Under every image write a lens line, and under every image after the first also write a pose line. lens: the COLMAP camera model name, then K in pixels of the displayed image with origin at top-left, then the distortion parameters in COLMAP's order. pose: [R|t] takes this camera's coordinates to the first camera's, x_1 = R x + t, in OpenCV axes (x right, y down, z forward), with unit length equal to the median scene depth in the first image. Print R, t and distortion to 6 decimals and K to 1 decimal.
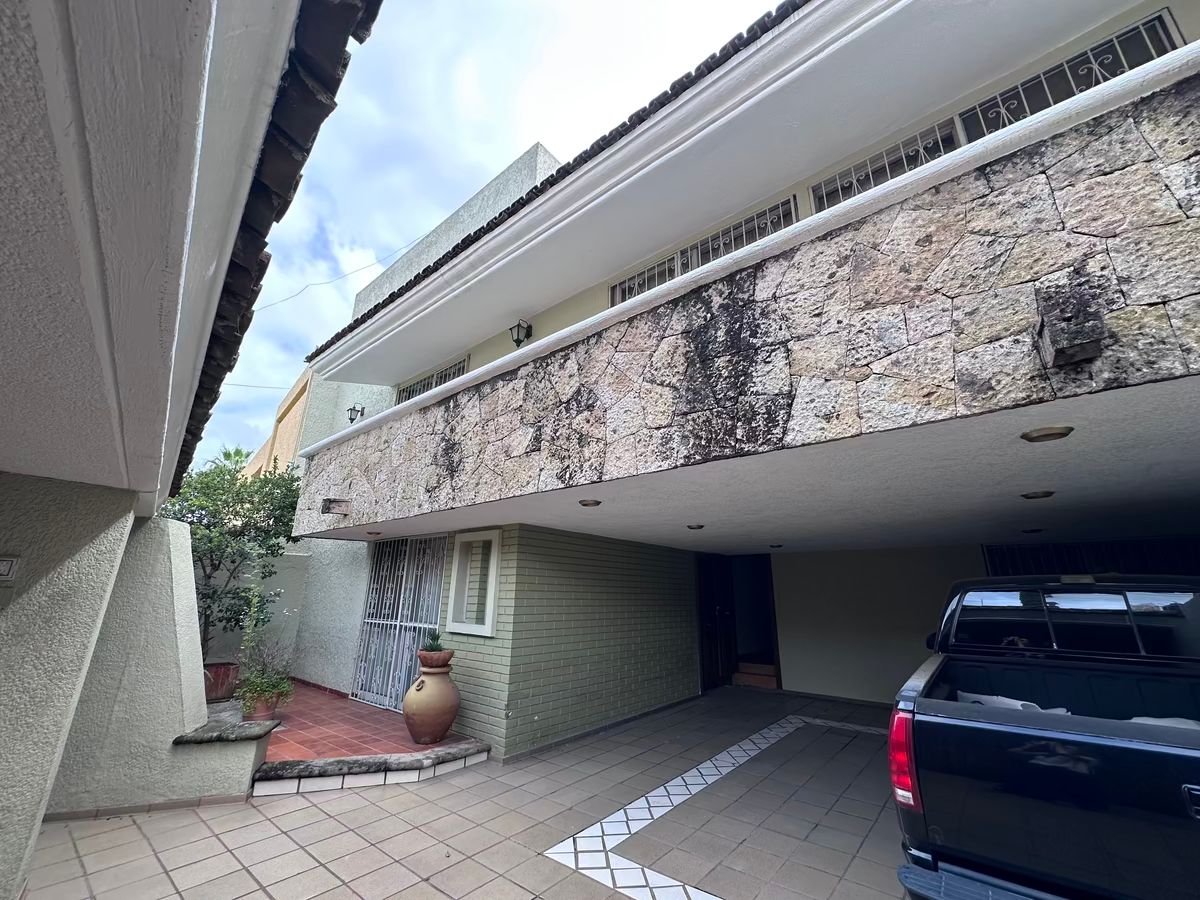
lens RADIAL K [[477.7, 0, 600.5], [0, 477.7, 448.1], [0, 0, 1]] dist [-0.001766, 0.000695]
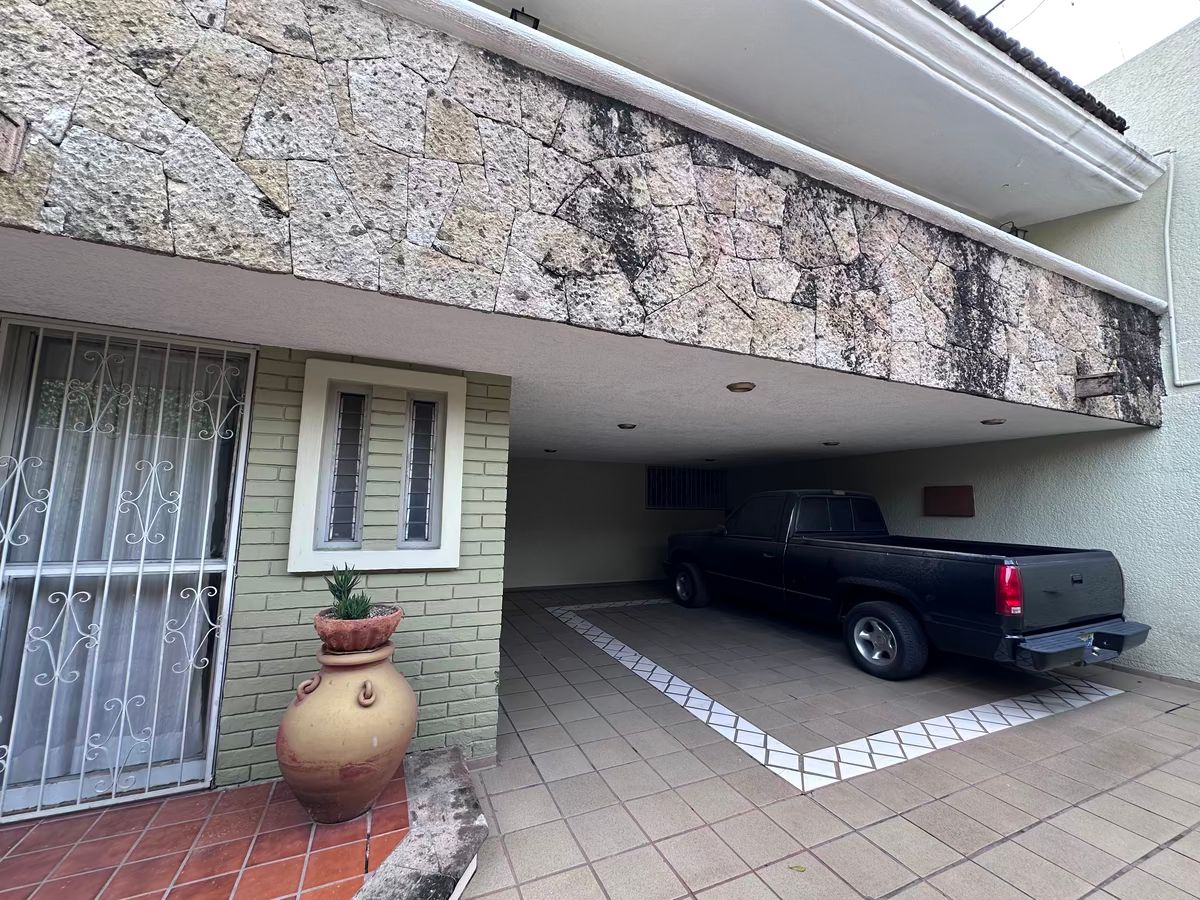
lens RADIAL K [[477.7, 0, 600.5], [0, 477.7, 448.1], [0, 0, 1]] dist [-0.001766, 0.000695]
pose [[0.442575, 0.102364, 0.890870, -0.908524], [-0.273944, 0.961404, 0.025624, 0.282180], [-0.853863, -0.255389, 0.453535, 0.894026]]
